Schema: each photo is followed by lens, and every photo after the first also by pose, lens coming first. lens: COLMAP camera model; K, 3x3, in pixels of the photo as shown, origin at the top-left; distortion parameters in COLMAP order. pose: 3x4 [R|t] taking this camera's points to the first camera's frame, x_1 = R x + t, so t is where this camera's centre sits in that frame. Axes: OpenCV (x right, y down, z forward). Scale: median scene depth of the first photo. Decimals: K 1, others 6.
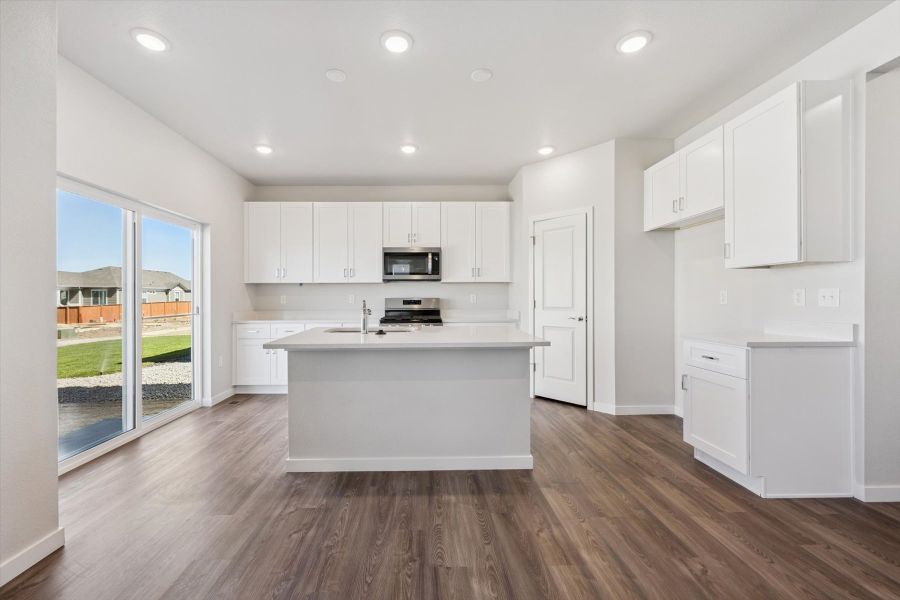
lens RADIAL K [[357.9, 0, 427.6], [0, 357.9, 299.0], [0, 0, 1]] dist [0.000054, 0.000080]
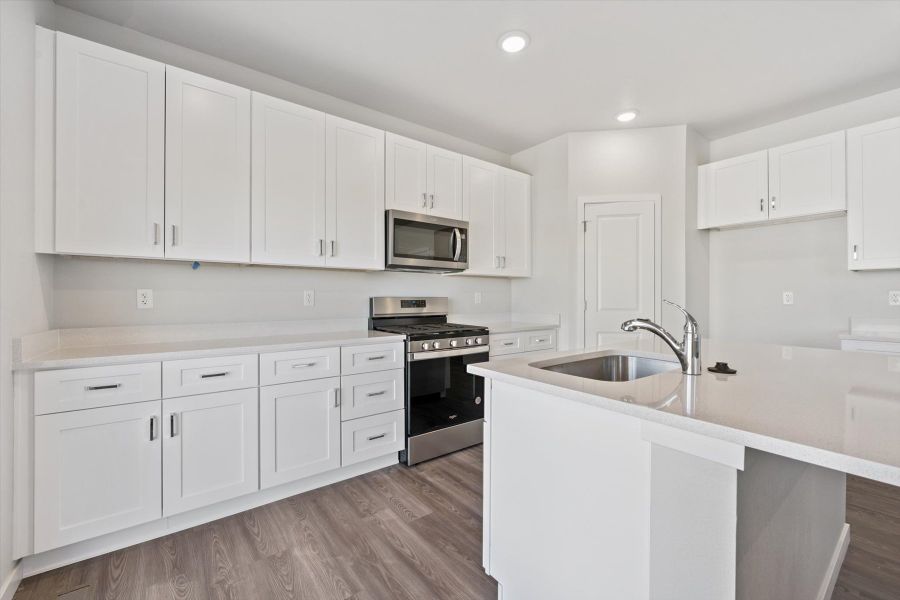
lens RADIAL K [[407.3, 0, 450.0], [0, 407.3, 300.0], [0, 0, 1]] dist [0.033296, 0.000107]
pose [[0.772561, 0.002243, 0.634936, -0.483497], [-0.002085, 0.999997, -0.000996, 0.003658], [-0.634937, -0.000555, 0.772564, 0.439737]]
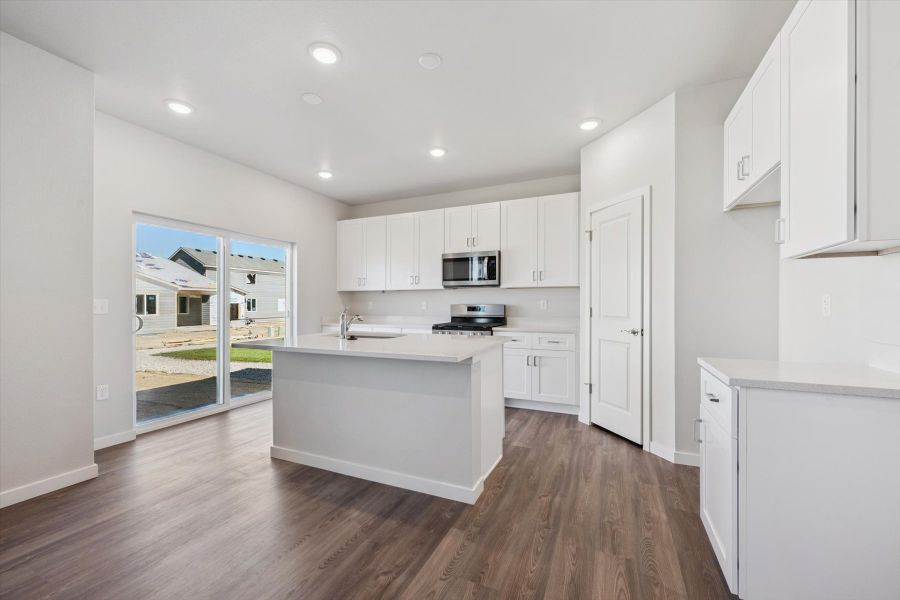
lens RADIAL K [[354.3, 0, 451.7], [0, 354.3, 305.0], [0, 0, 1]] dist [-0.000779, -0.000059]
pose [[0.910734, 0.004019, -0.412974, 0.316312], [-0.004059, 0.999991, 0.000780, -0.001616], [0.412974, 0.000966, 0.910742, 0.110171]]
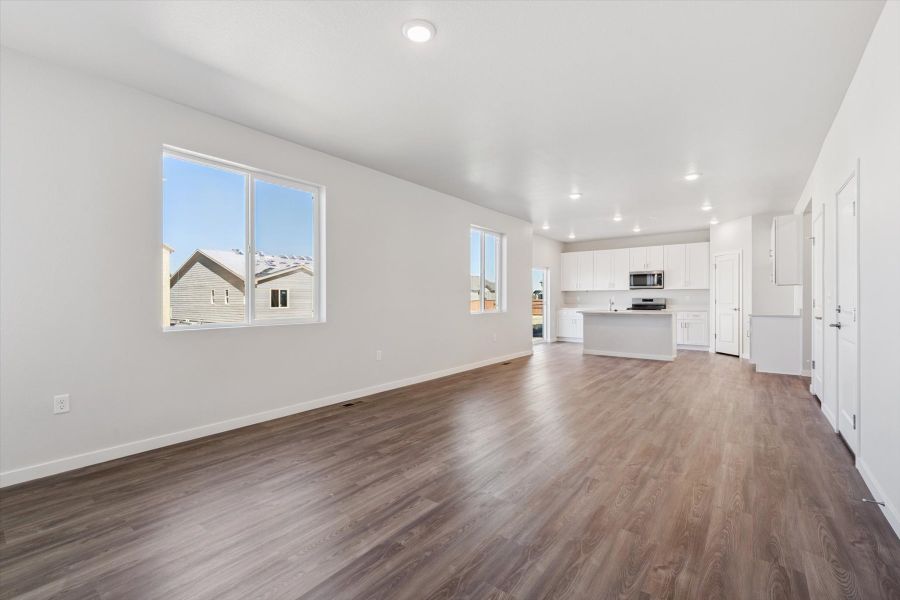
lens RADIAL K [[407.3, 0, 450.0], [0, 407.3, 300.0], [0, 0, 1]] dist [0.033296, 0.000107]
pose [[0.788732, 0.005290, -0.614714, 0.485836], [-0.002657, 0.999983, 0.005196, -0.000678], [0.614731, -0.002465, 0.788733, -1.386544]]
